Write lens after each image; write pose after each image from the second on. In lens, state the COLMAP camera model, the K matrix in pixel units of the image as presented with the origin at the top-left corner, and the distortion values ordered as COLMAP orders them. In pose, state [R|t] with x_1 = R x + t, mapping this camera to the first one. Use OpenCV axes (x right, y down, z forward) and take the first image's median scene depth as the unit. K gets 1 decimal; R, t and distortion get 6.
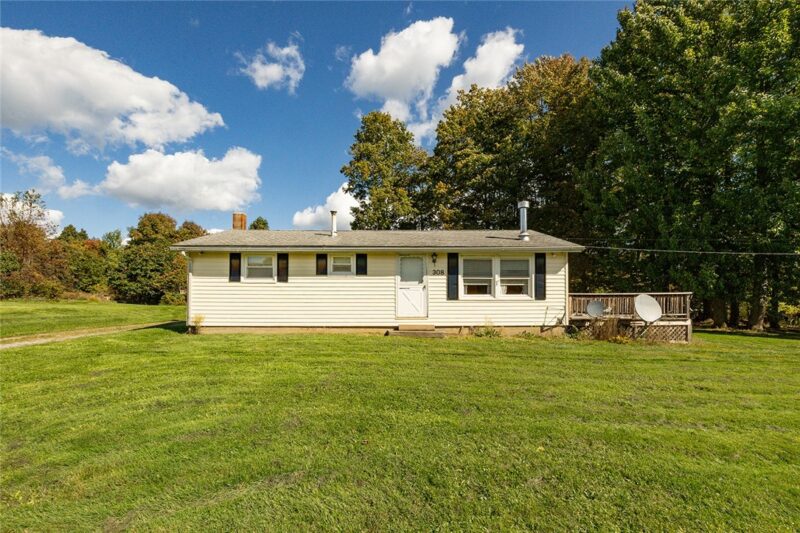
lens RADIAL K [[363.6, 0, 368.3], [0, 363.6, 294.8], [0, 0, 1]] dist [-0.000105, -0.000114]
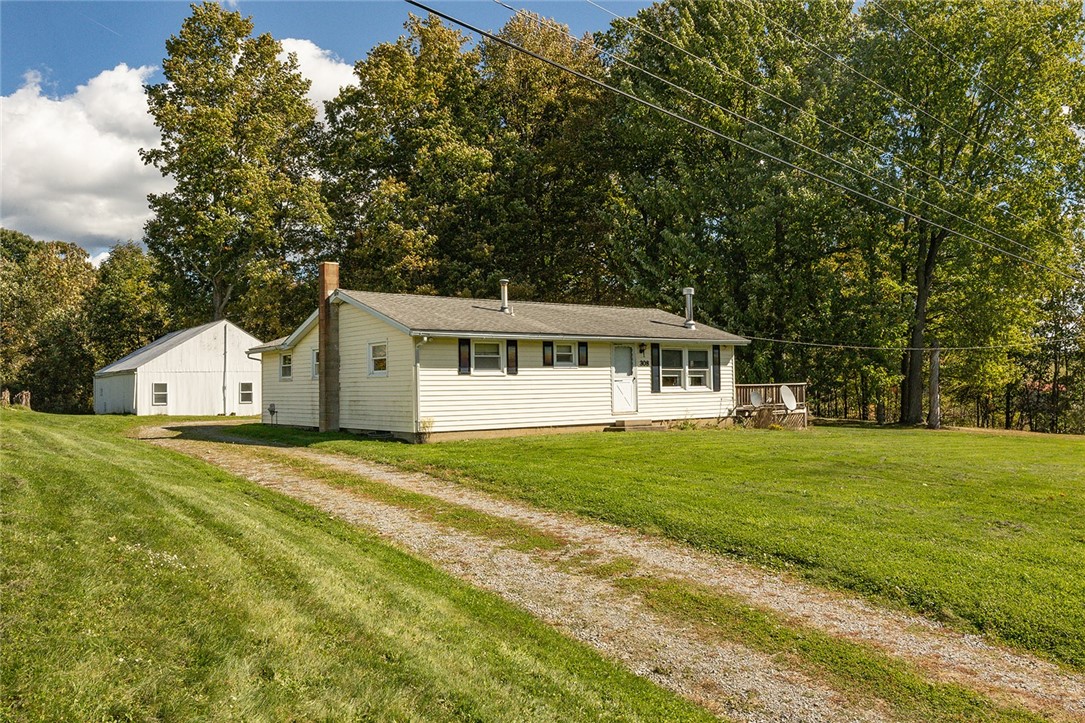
lens RADIAL K [[870.0, 0, 542.7], [0, 870.0, 392.9], [0, 0, 1]] dist [-0.001936, -0.002749]
pose [[0.790897, -0.016374, 0.611730, -1.385177], [0.009719, 0.999852, 0.014198, -0.020630], [-0.611872, -0.005284, 0.790939, -0.610115]]
